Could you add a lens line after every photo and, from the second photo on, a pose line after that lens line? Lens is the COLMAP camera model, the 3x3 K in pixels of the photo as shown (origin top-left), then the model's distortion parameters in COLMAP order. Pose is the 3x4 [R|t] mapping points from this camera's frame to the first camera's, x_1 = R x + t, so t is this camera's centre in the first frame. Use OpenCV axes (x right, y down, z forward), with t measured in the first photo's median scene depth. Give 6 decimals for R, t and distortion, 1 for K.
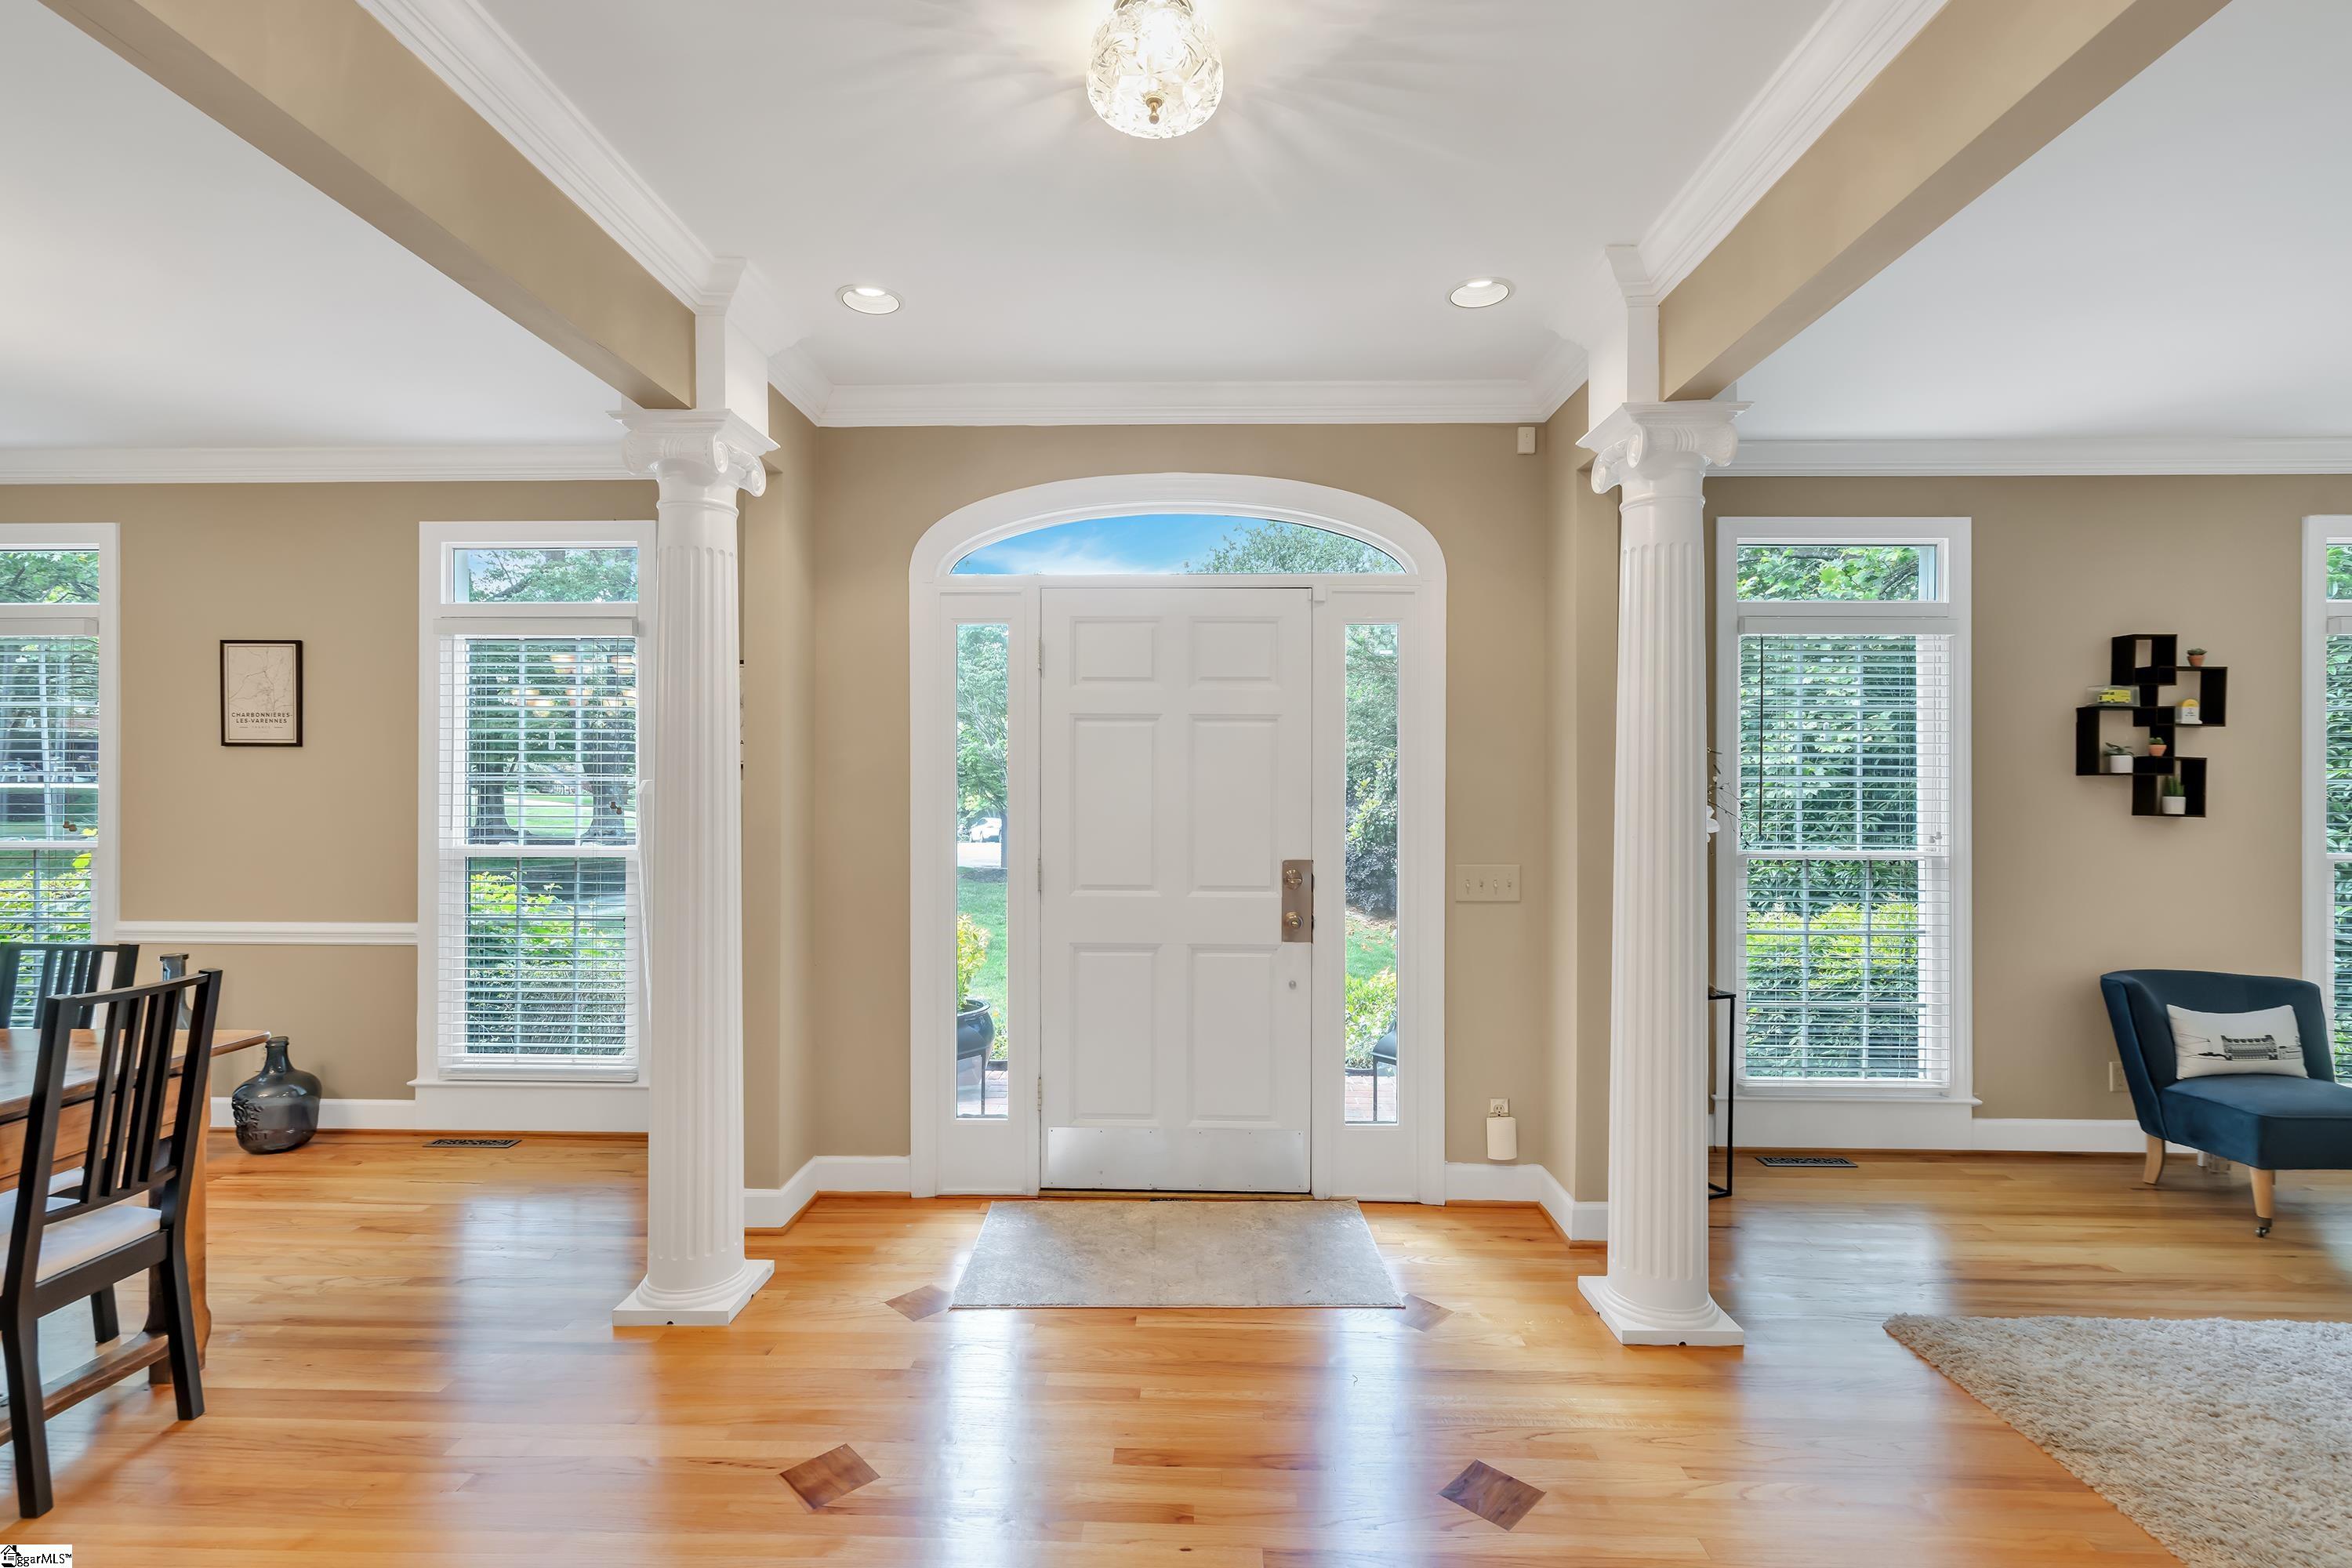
lens RADIAL K [[1063.4, 0, 1174.9], [0, 1063.4, 778.0], [0, 0, 1]] dist [0.000693, 0.000001]
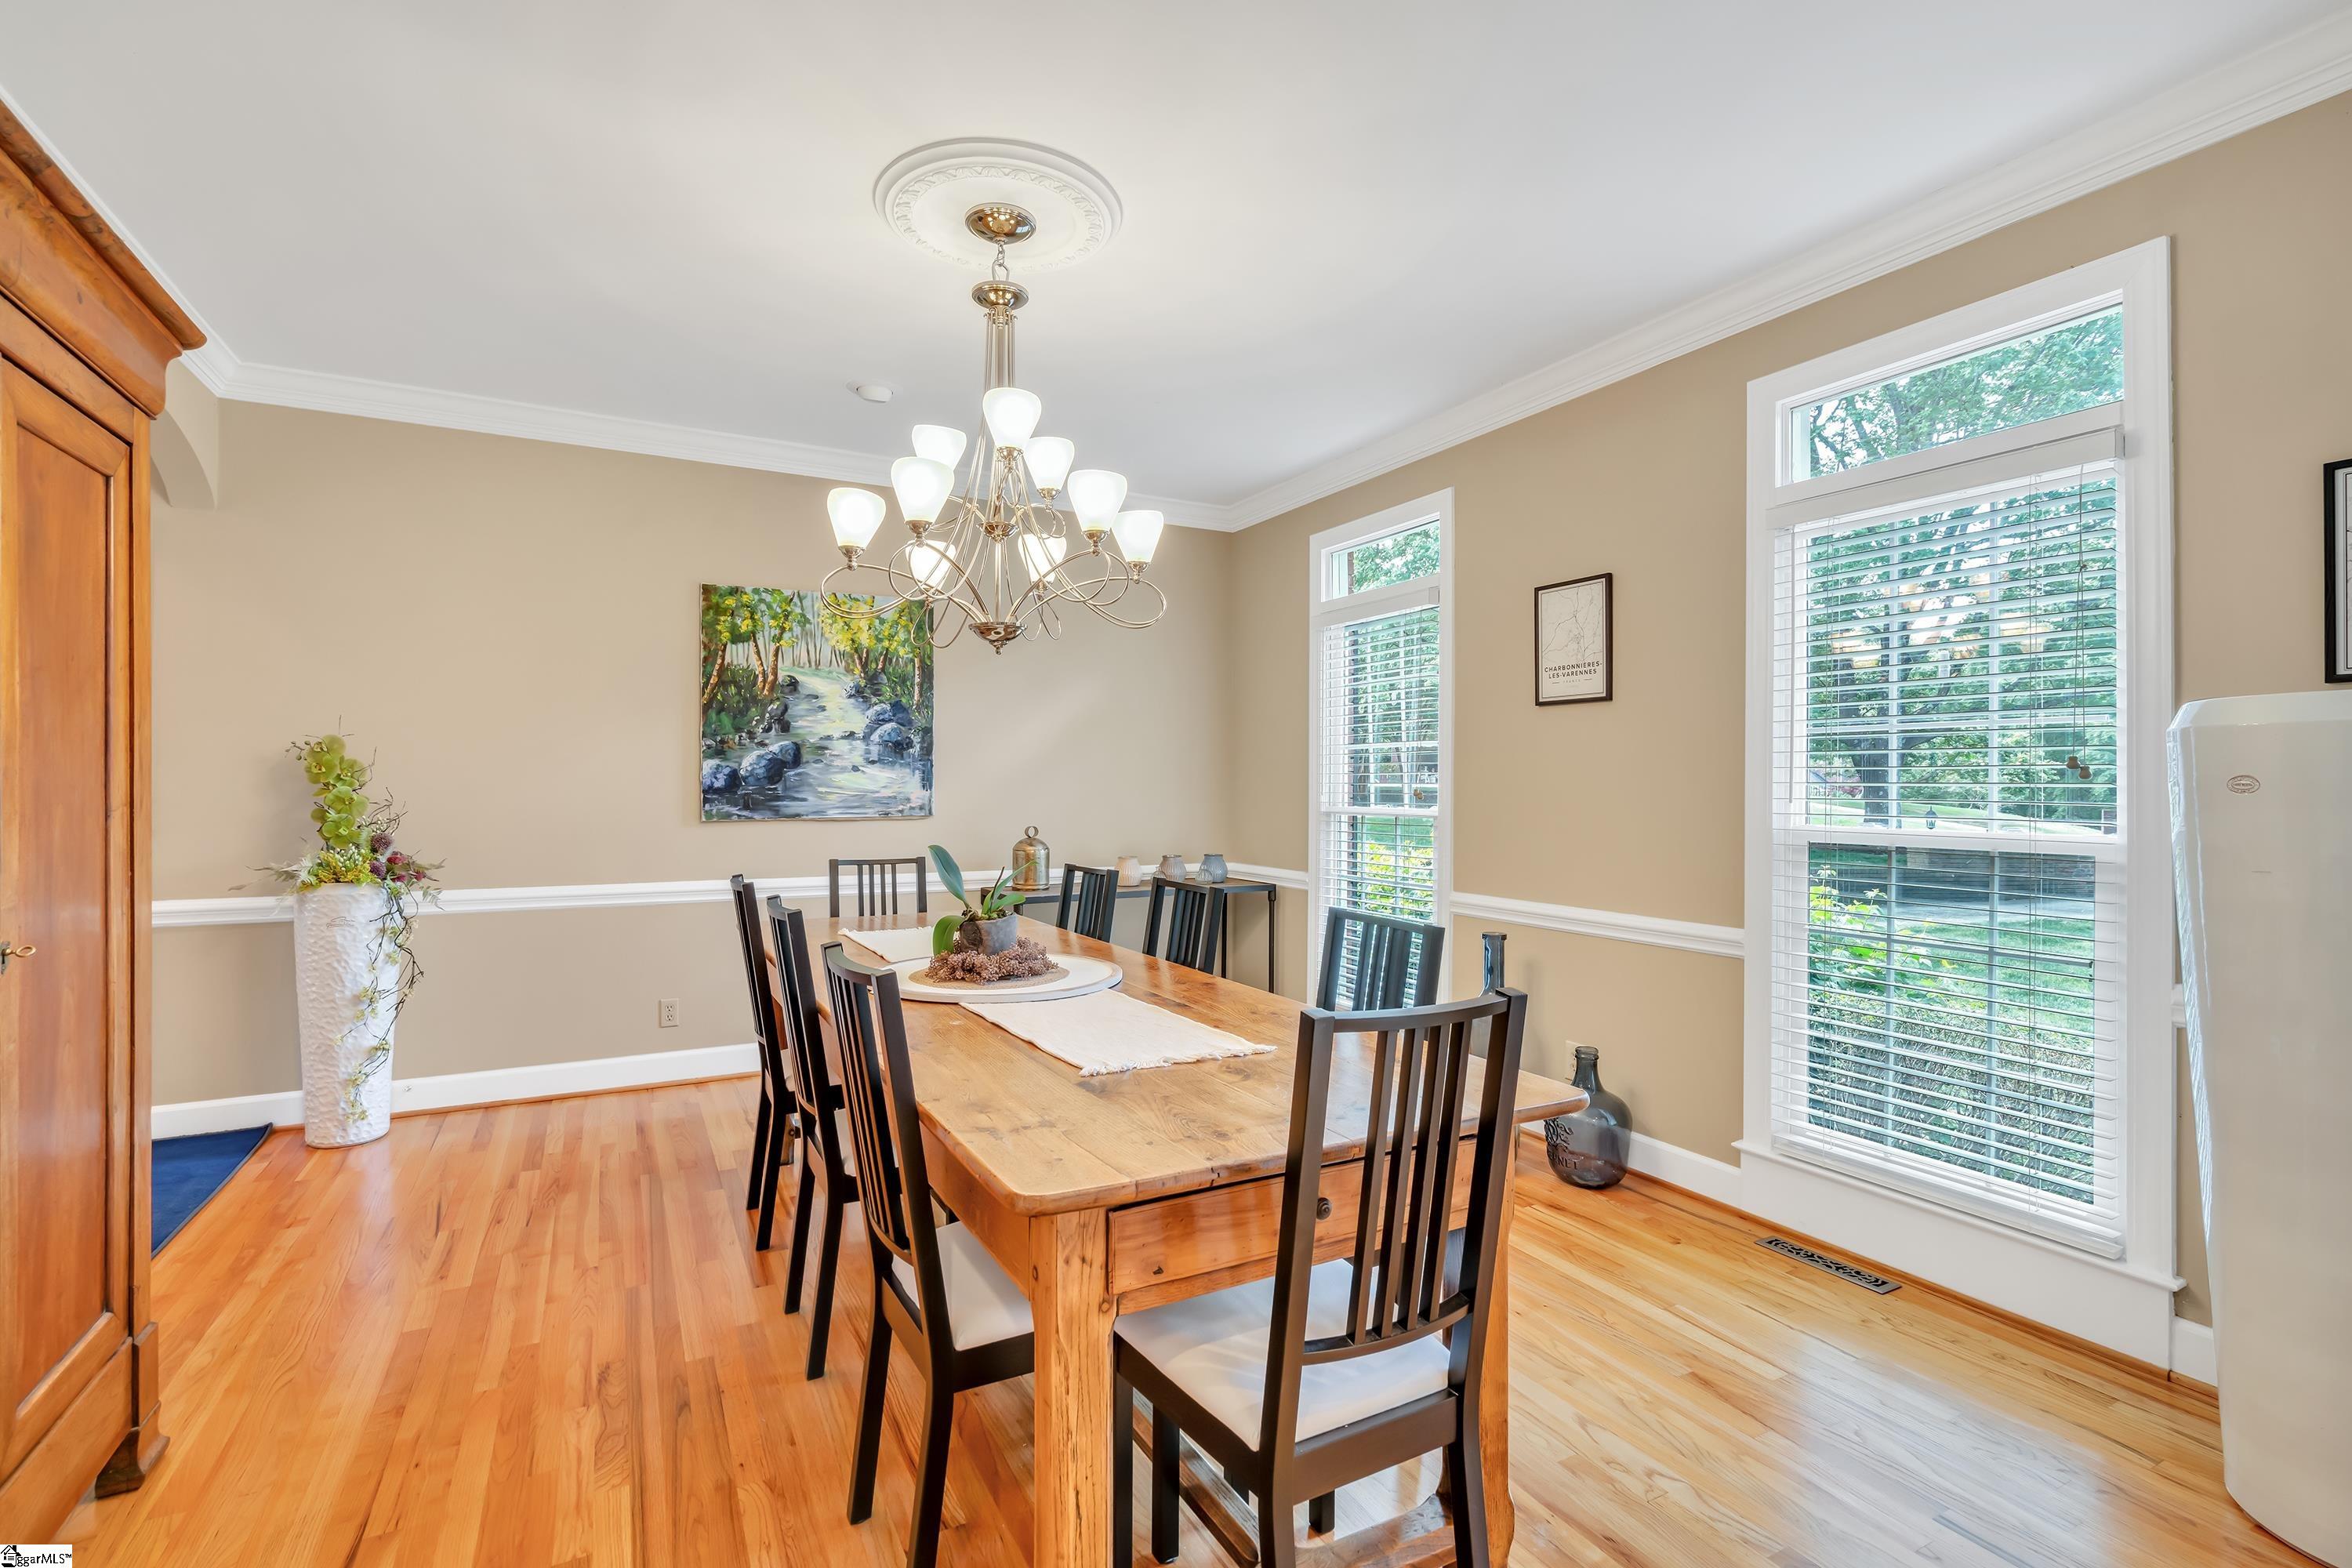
lens RADIAL K [[1063.4, 0, 1170.0], [0, 1063.4, 788.9], [0, 0, 1]] dist [0.000693, 0.000001]
pose [[0.482844, 0.001487, -0.875705, -0.266034], [-0.001843, 0.999998, 0.000682, 0.041030], [0.875704, 0.001285, 0.482846, 0.304387]]
